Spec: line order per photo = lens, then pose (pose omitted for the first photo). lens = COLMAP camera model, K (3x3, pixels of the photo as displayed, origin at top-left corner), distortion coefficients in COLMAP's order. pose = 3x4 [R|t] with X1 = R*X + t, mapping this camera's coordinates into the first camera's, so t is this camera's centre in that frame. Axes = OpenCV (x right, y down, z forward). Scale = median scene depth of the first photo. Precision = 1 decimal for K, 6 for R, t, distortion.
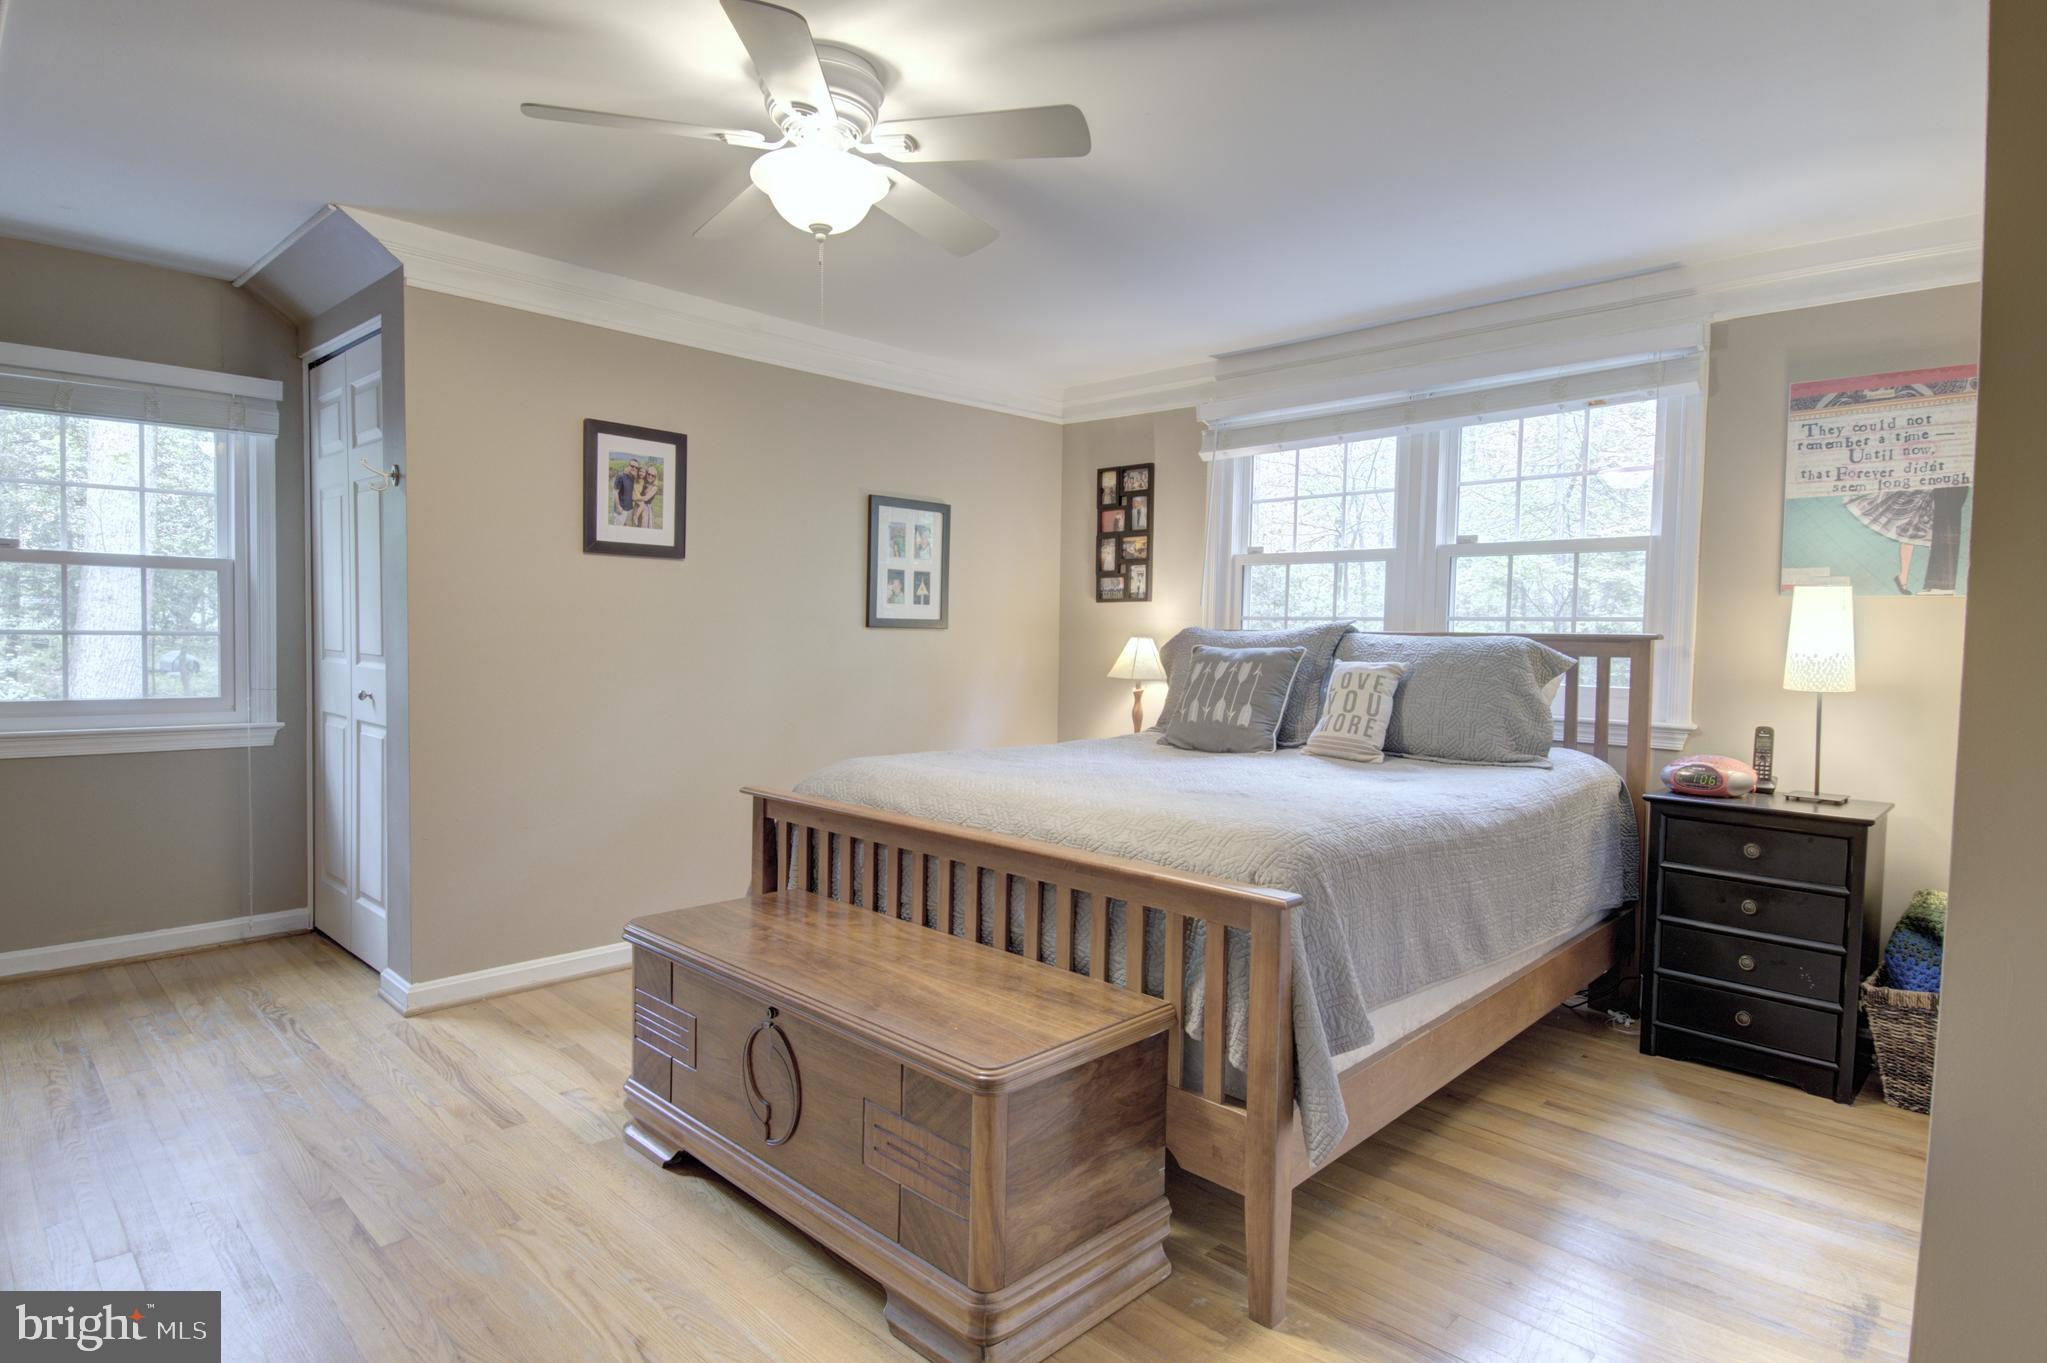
lens RADIAL K [[1056.4, 0, 1007.7], [0, 1056.4, 687.0], [0, 0, 1]] dist [-0.026295, -0.003733]
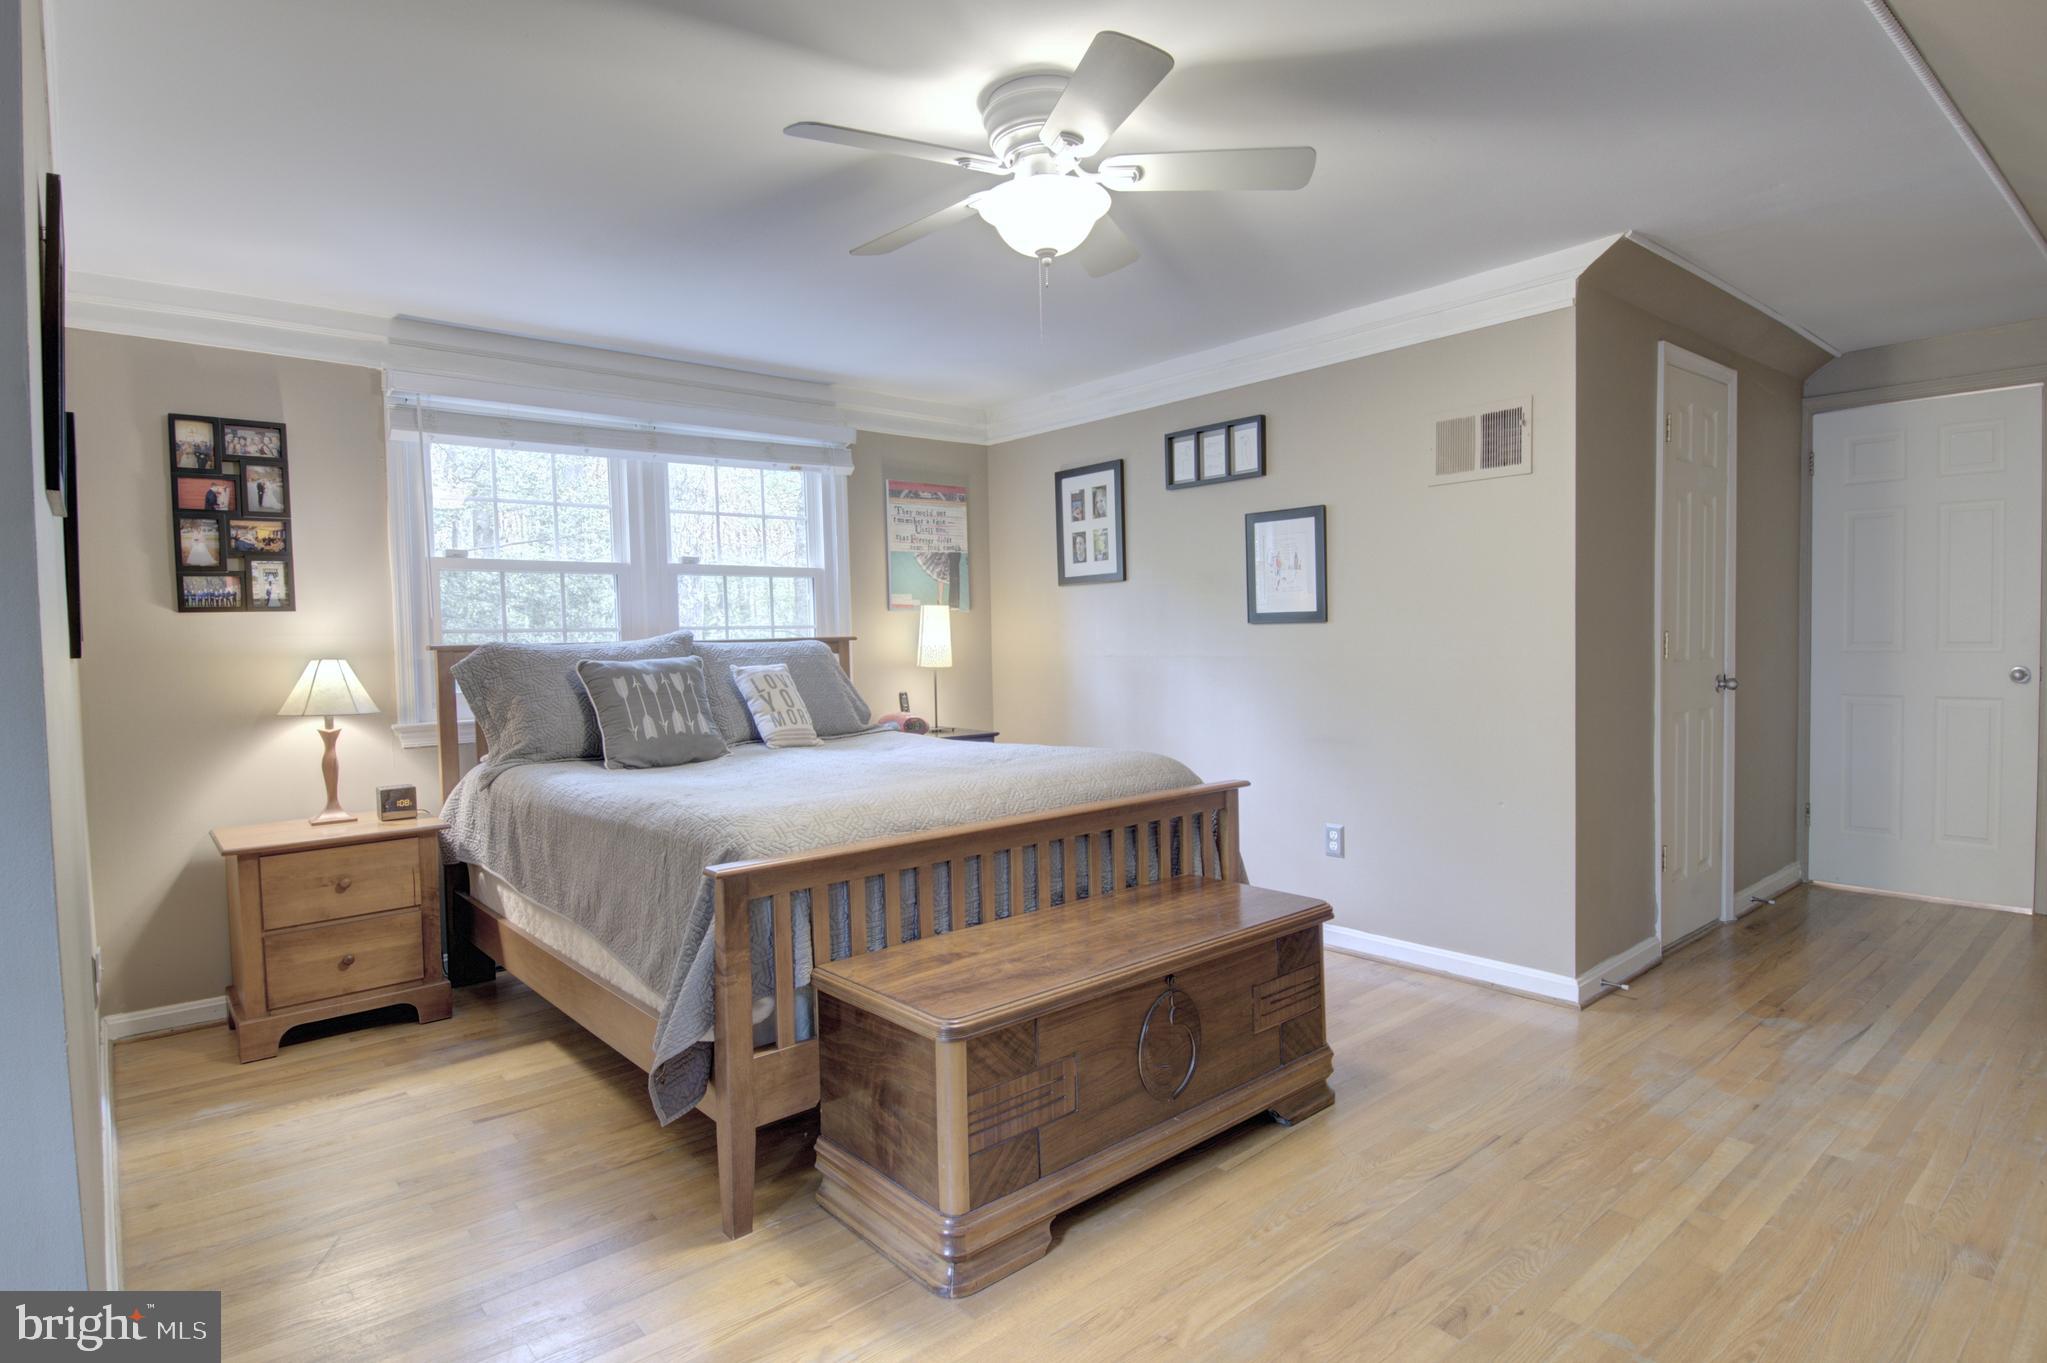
lens RADIAL K [[1056.4, 0, 1008.4], [0, 1056.4, 676.3], [0, 0, 1]] dist [-0.026295, -0.003733]
pose [[0.071349, -0.051950, 0.996098, -0.647440], [0.075961, 0.996026, 0.046506, -0.036586], [-0.994555, 0.072347, 0.075012, 0.523083]]
